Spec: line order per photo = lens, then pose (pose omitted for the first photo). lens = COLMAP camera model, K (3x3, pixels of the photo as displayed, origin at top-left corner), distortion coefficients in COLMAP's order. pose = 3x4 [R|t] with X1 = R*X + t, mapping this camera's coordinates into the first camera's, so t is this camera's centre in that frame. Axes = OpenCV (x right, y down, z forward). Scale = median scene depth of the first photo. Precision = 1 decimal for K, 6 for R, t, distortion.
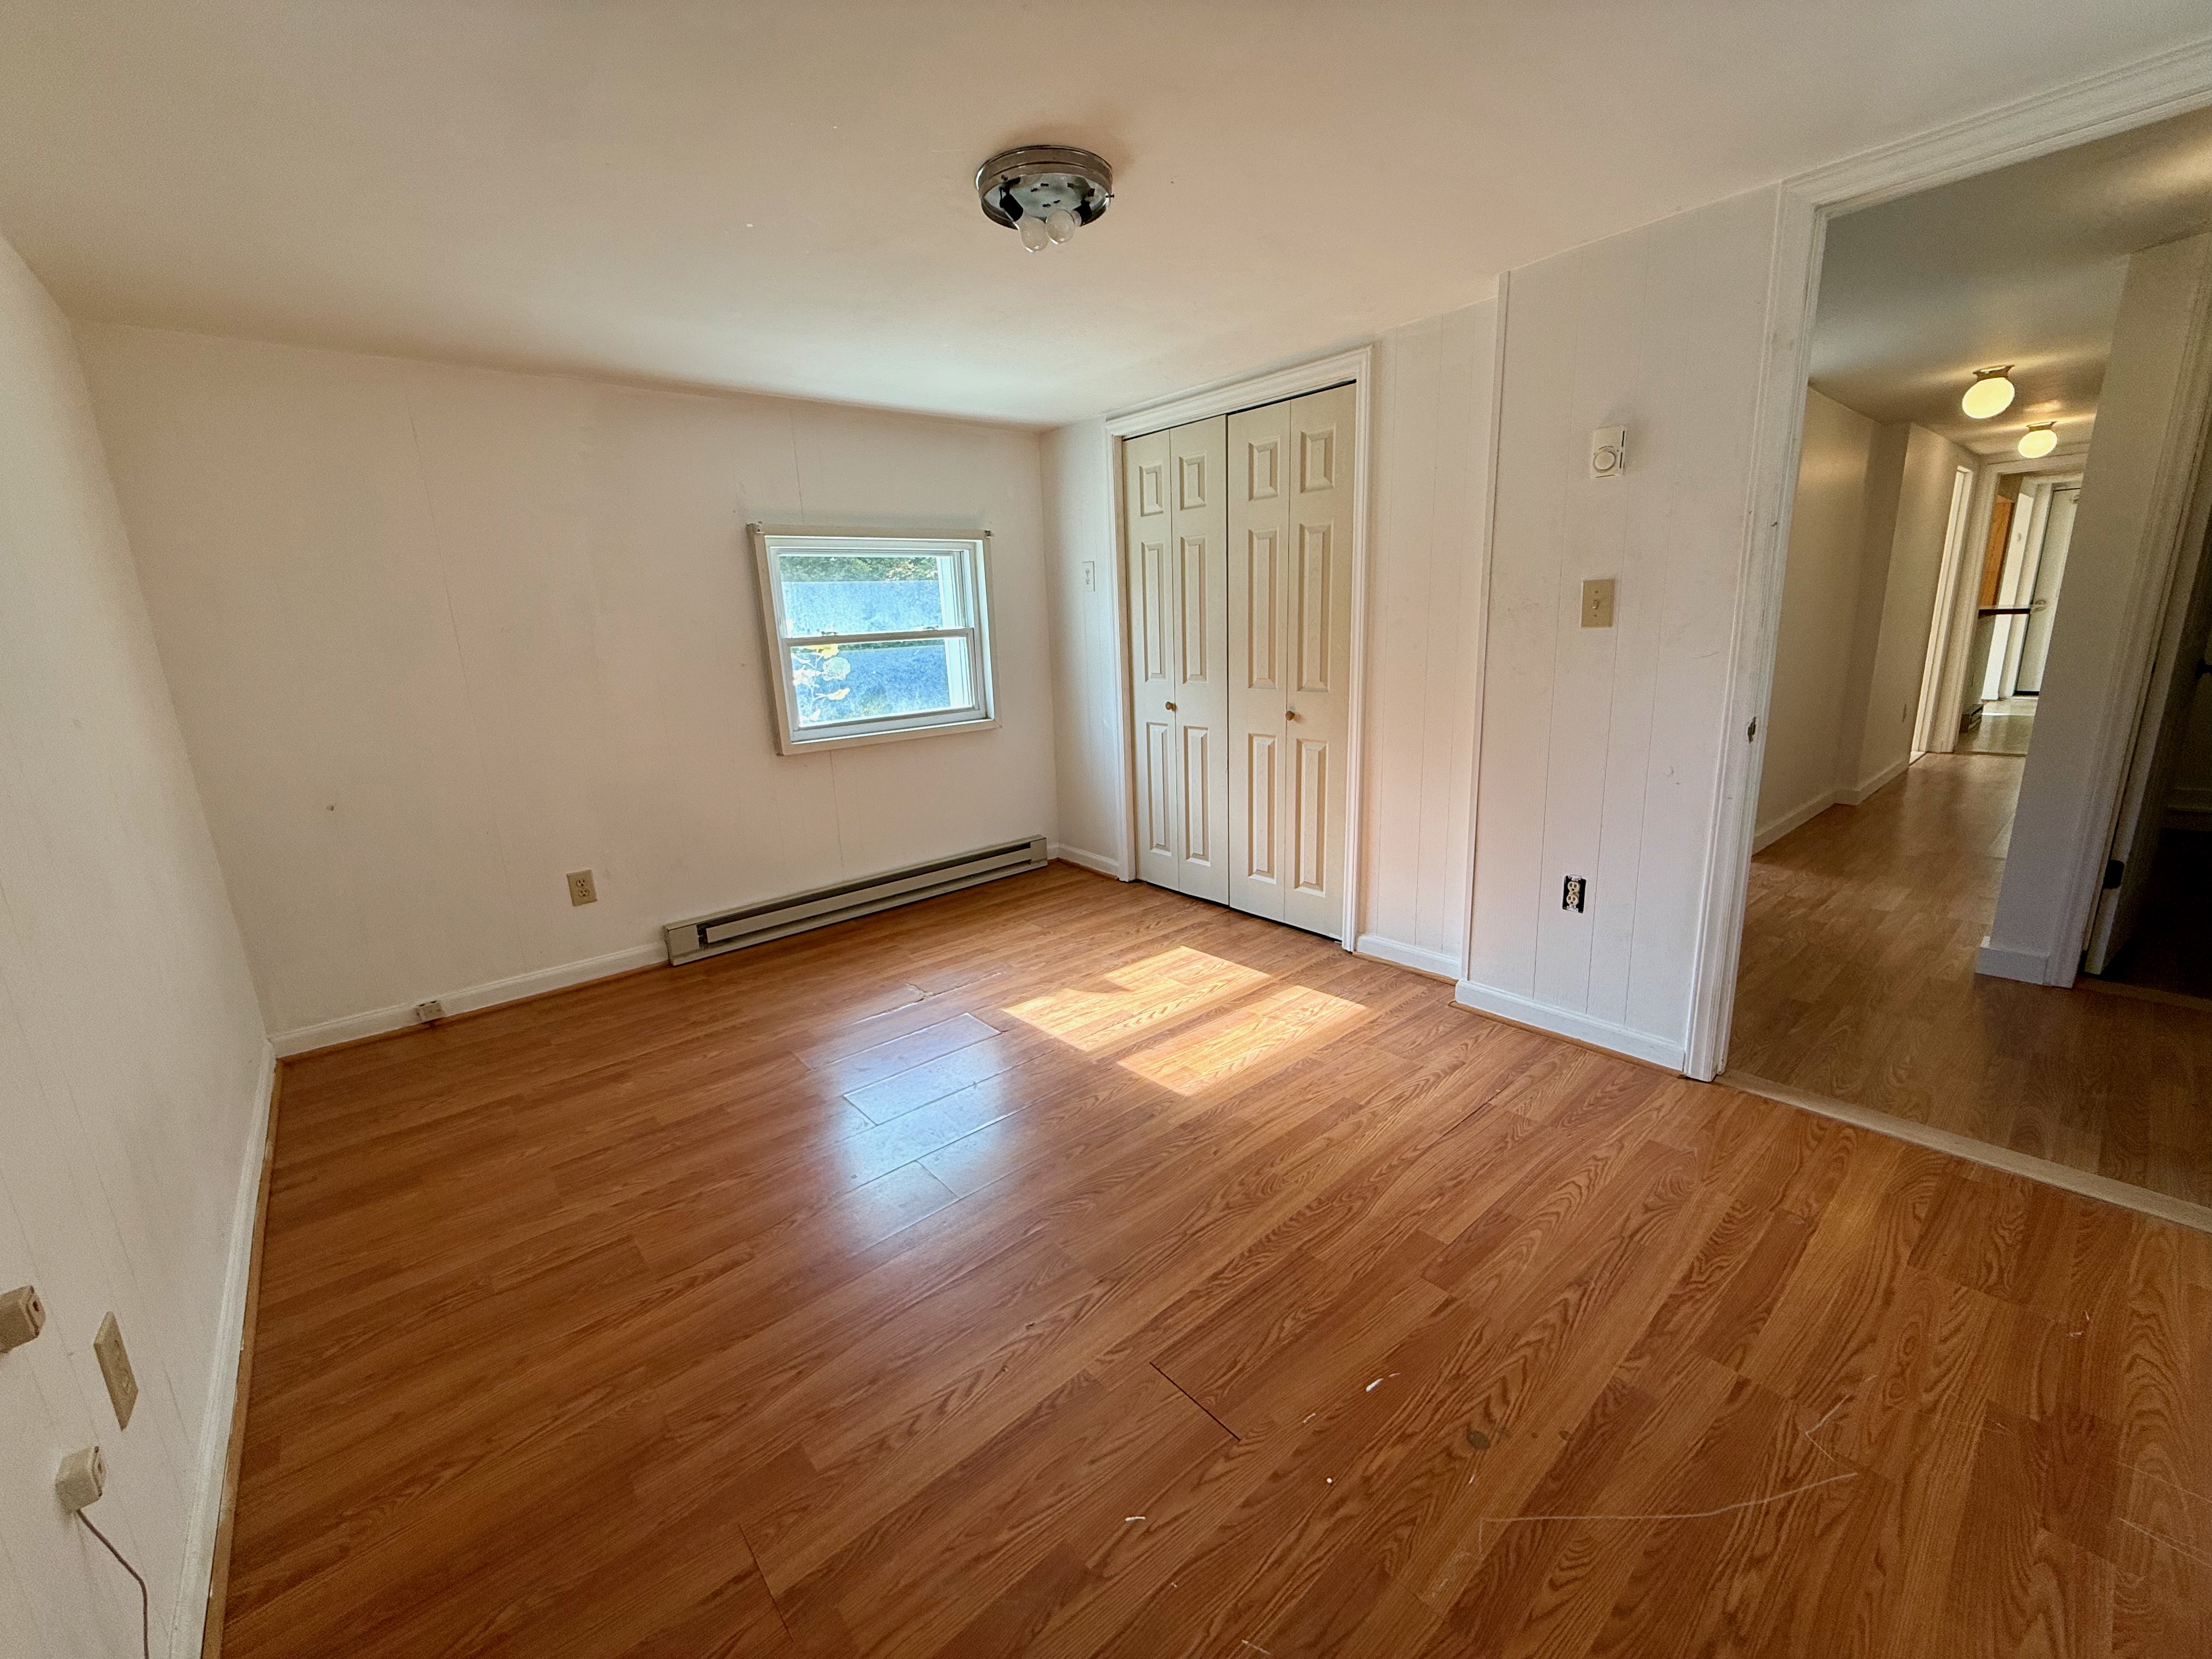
lens RADIAL K [[892.1, 0, 1106.0], [0, 892.1, 829.5], [0, 0, 1]] dist [0.001244, 0.000187]
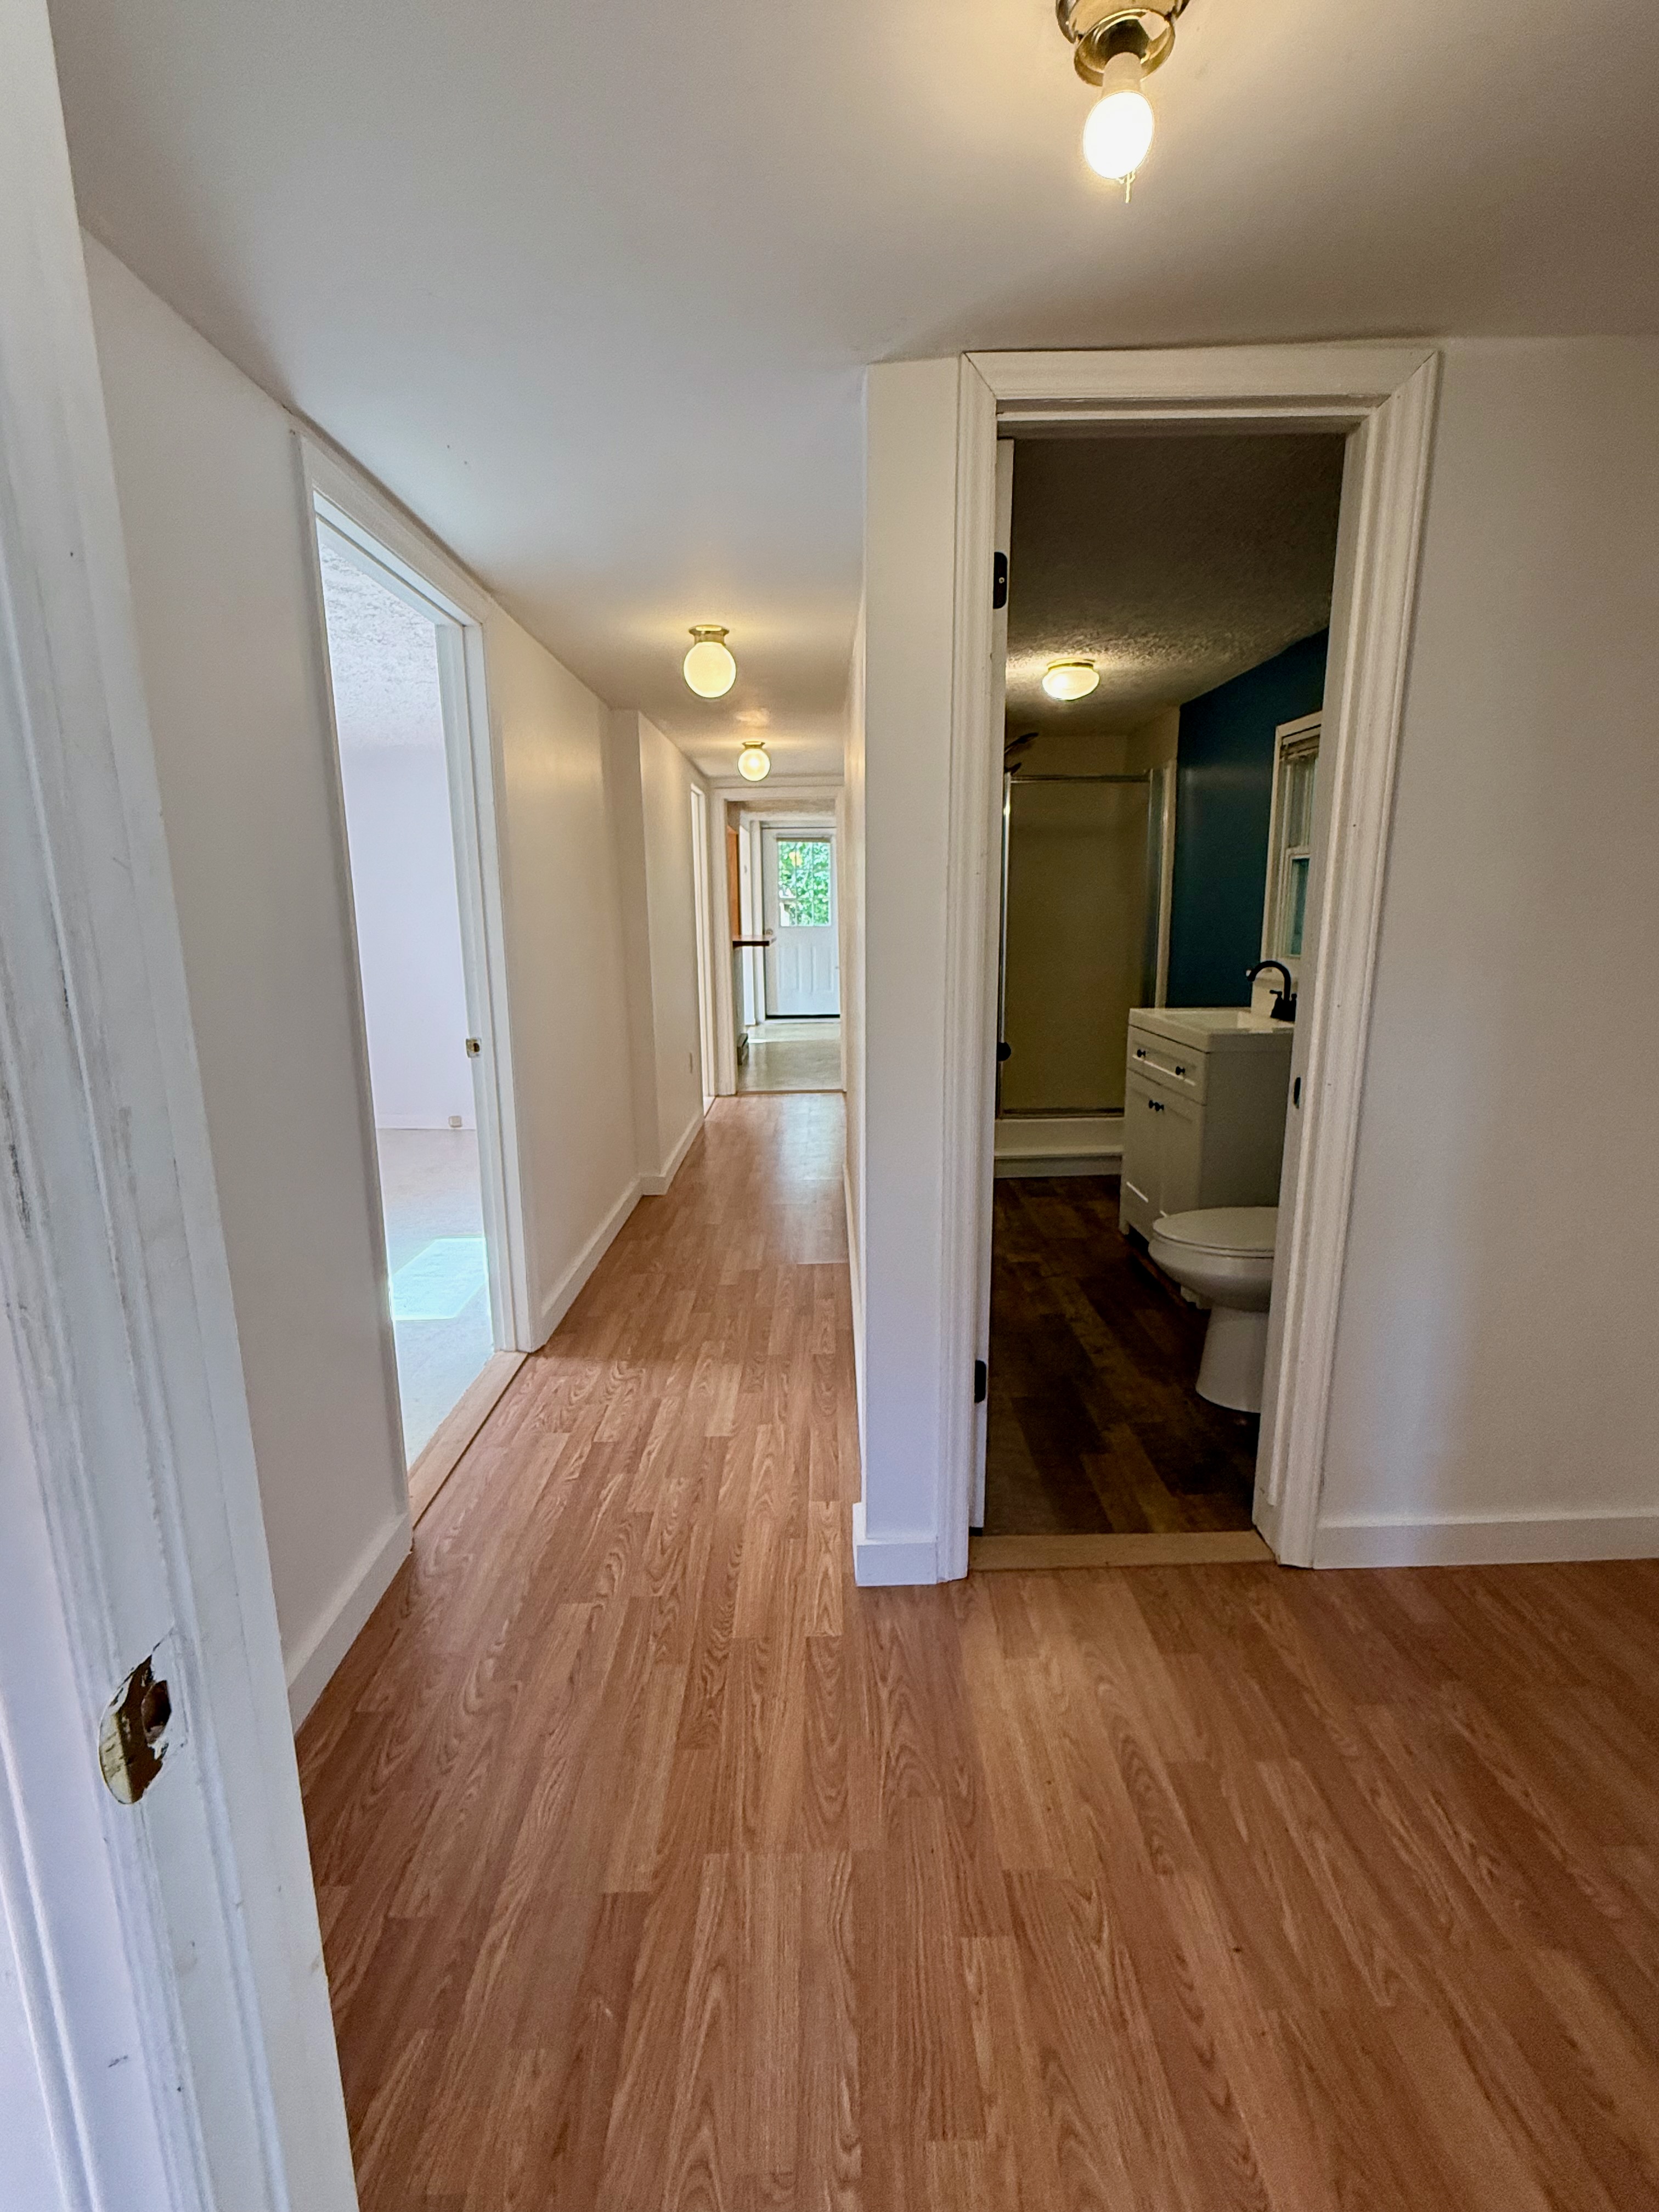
lens RADIAL K [[1008.2, 0, 829.5], [0, 1008.2, 1106.0], [0, 0, 1]] dist [0.002657, 0.000513]
pose [[0.646769, -0.114684, 0.754014, 0.299137], [0.158050, 0.987323, 0.014600, -0.099902], [-0.746130, 0.109729, 0.656696, 0.327727]]
